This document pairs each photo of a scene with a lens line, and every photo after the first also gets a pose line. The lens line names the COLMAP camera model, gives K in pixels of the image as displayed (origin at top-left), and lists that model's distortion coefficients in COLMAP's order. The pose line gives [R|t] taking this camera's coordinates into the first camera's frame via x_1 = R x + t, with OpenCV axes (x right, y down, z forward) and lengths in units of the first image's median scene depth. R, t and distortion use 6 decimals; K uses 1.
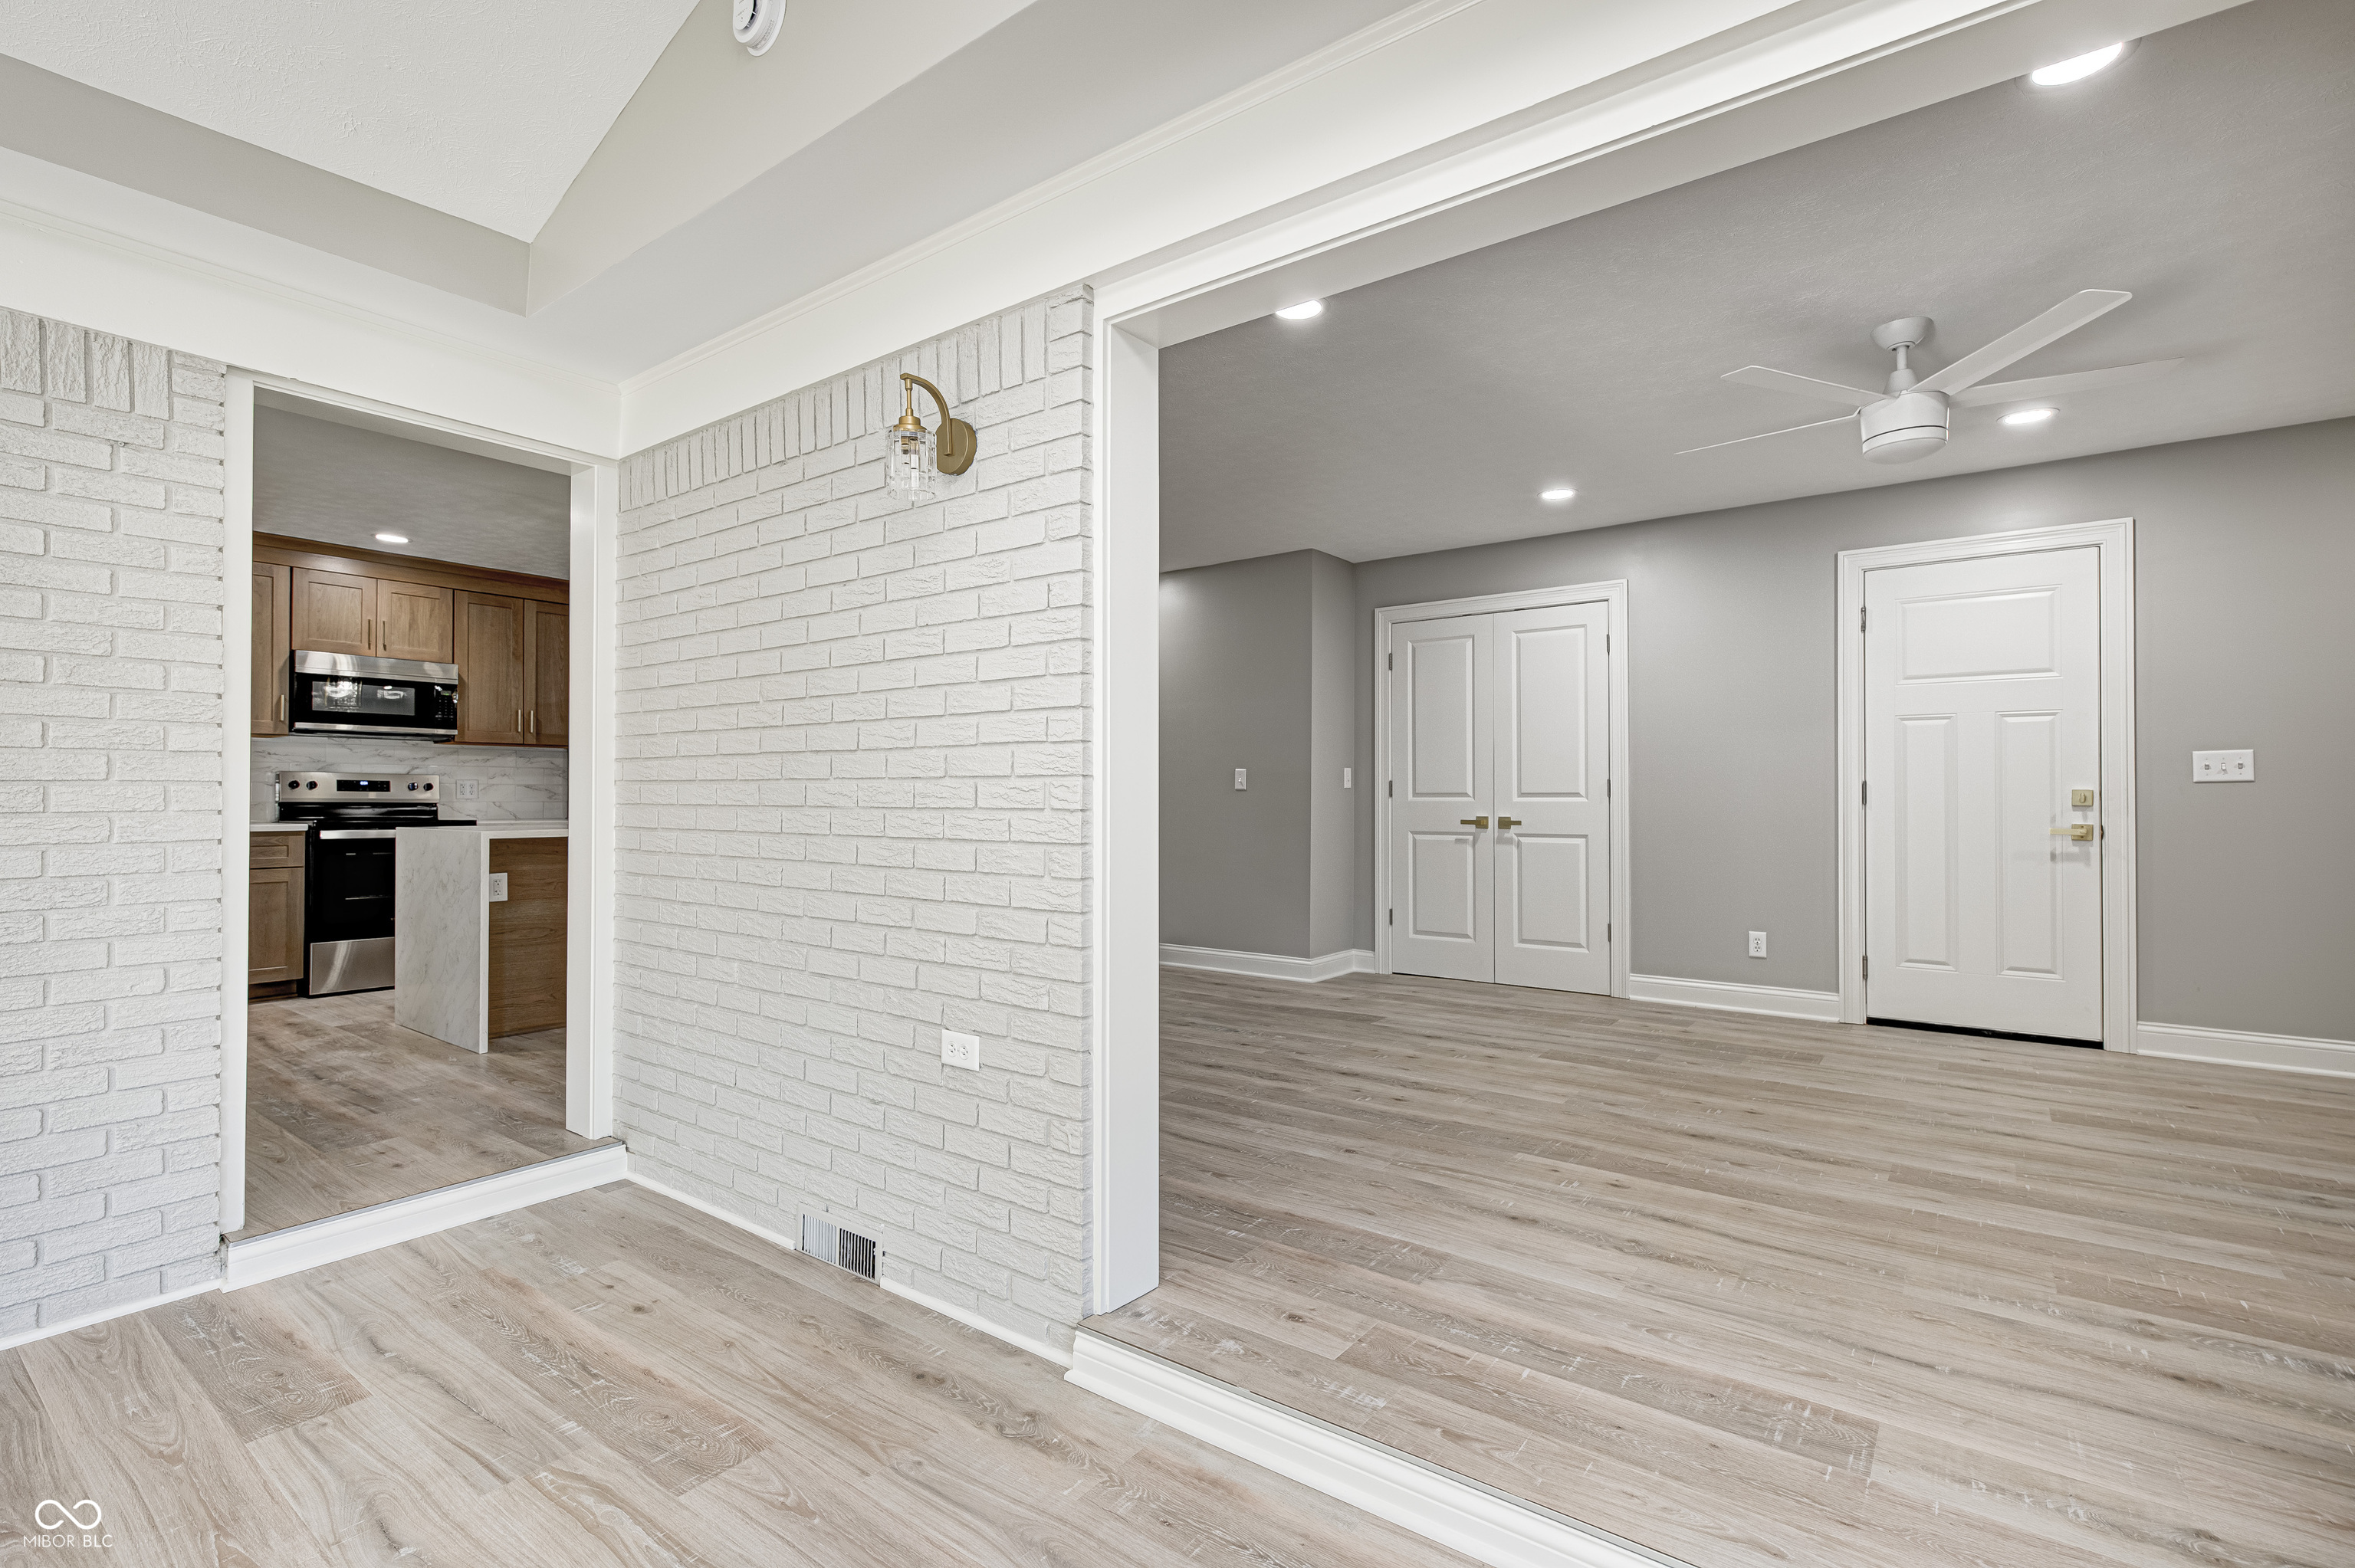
lens RADIAL K [[1088.1, 0, 1204.7], [0, 1088.1, 785.2], [0, 0, 1]] dist [0.000409, 0.001118]
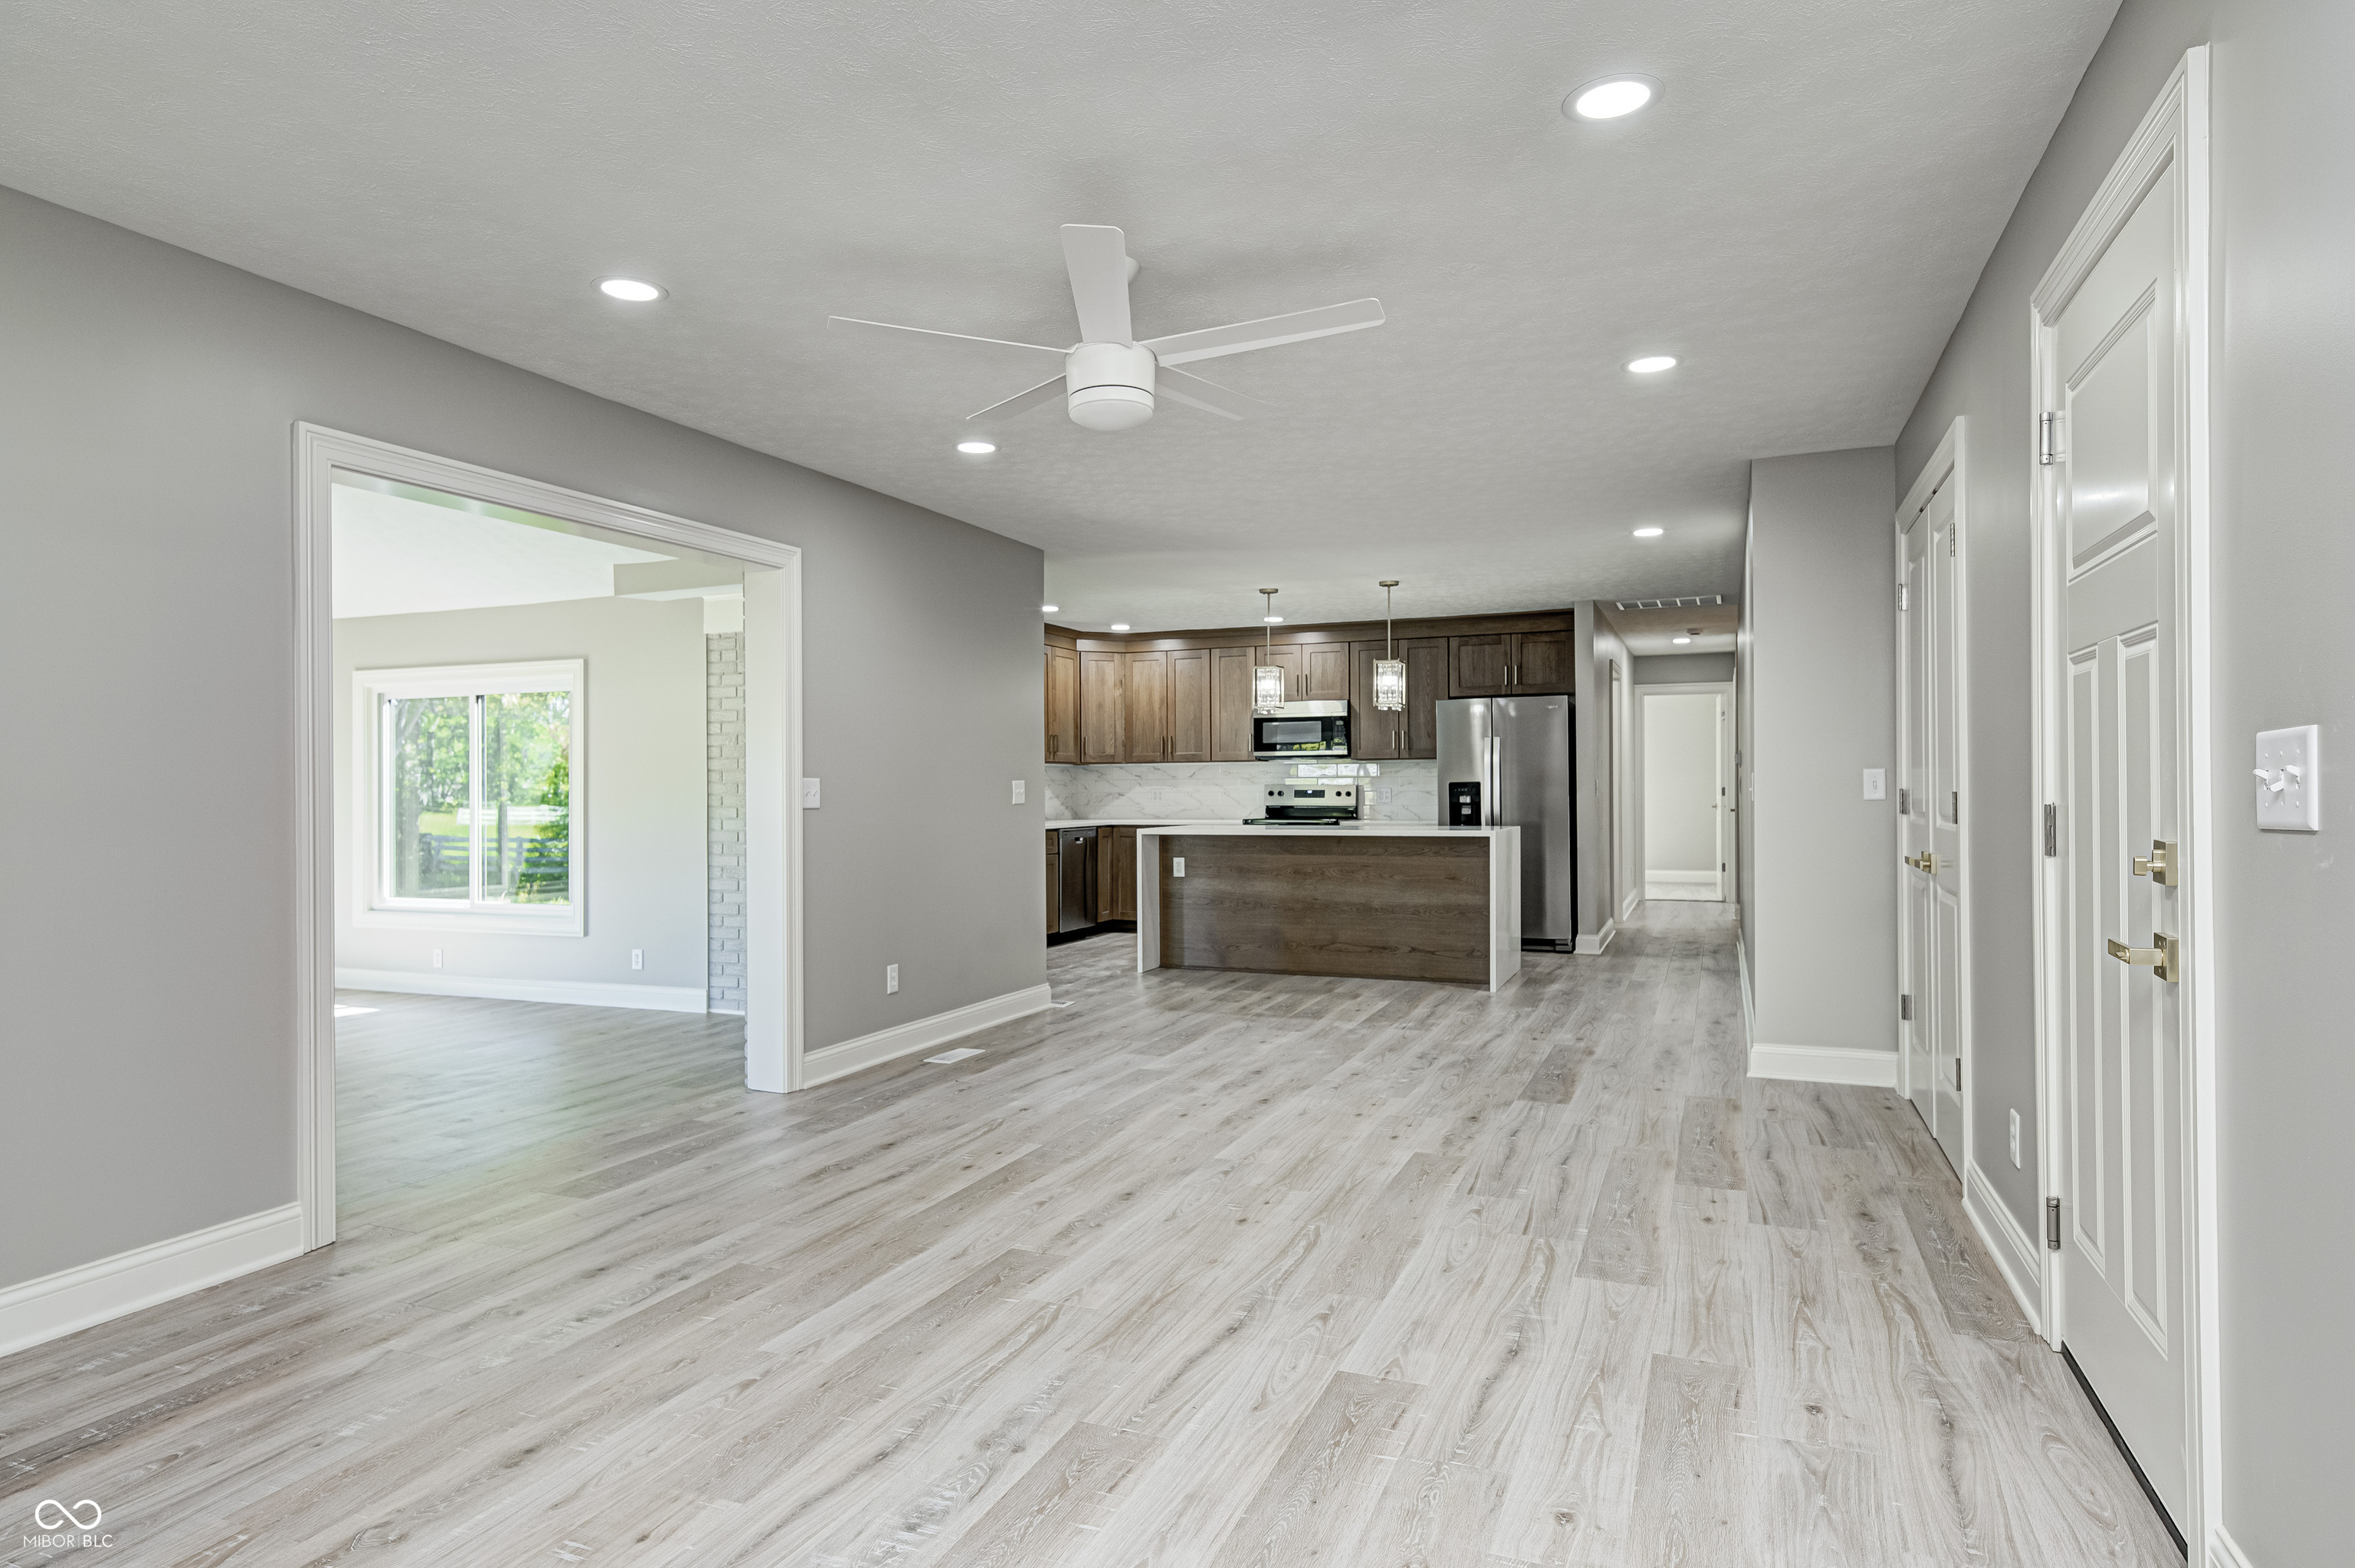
lens RADIAL K [[1355.0, 0, 1132.0], [0, 1355.0, 787.2], [0, 0, 1]] dist [0.011383, -0.005851]
pose [[0.213569, -0.001990, -0.976926, 1.176138], [0.017257, 0.999850, 0.001736, -0.019812], [0.976776, -0.017230, 0.213571, 0.567042]]
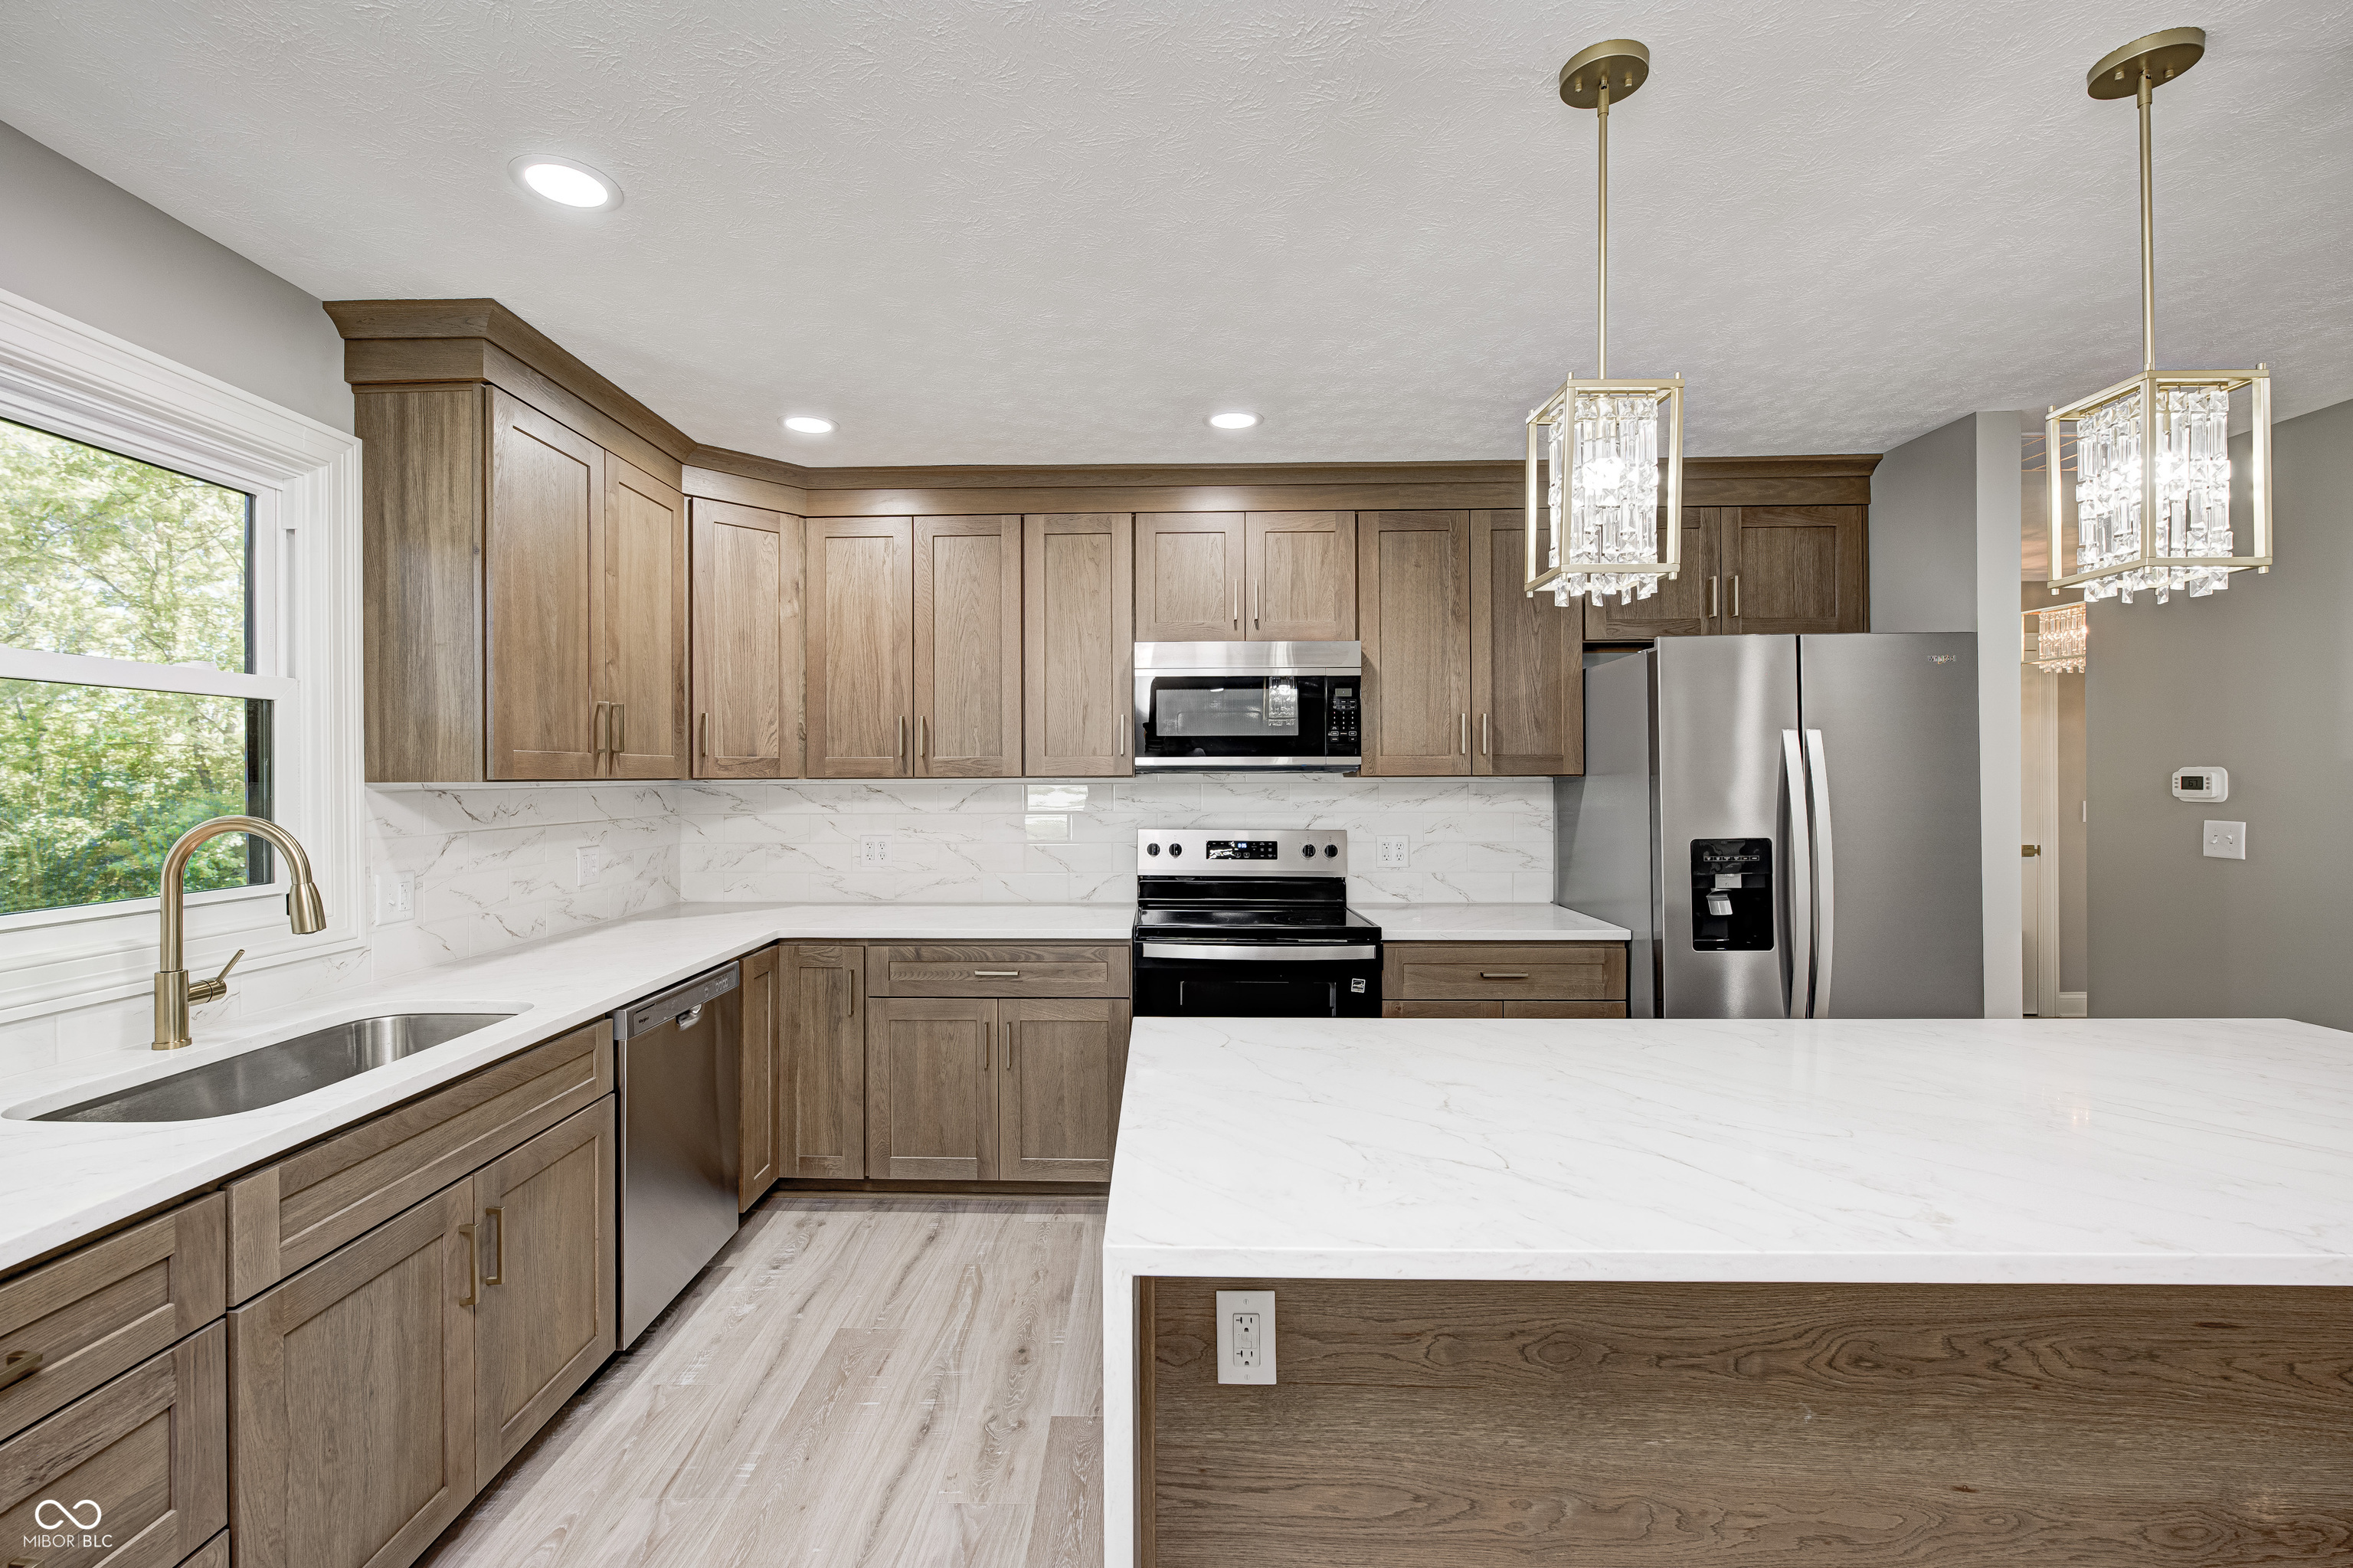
lens RADIAL K [[1002.0, 0, 1126.5], [0, 1002.0, 775.6], [0, 0, 1]] dist [-0.008972, 0.000795]
pose [[0.563949, -0.002362, -0.825806, -0.458852], [0.013574, 0.999887, 0.006410, -0.064157], [0.825698, -0.014825, 0.563917, 0.851874]]
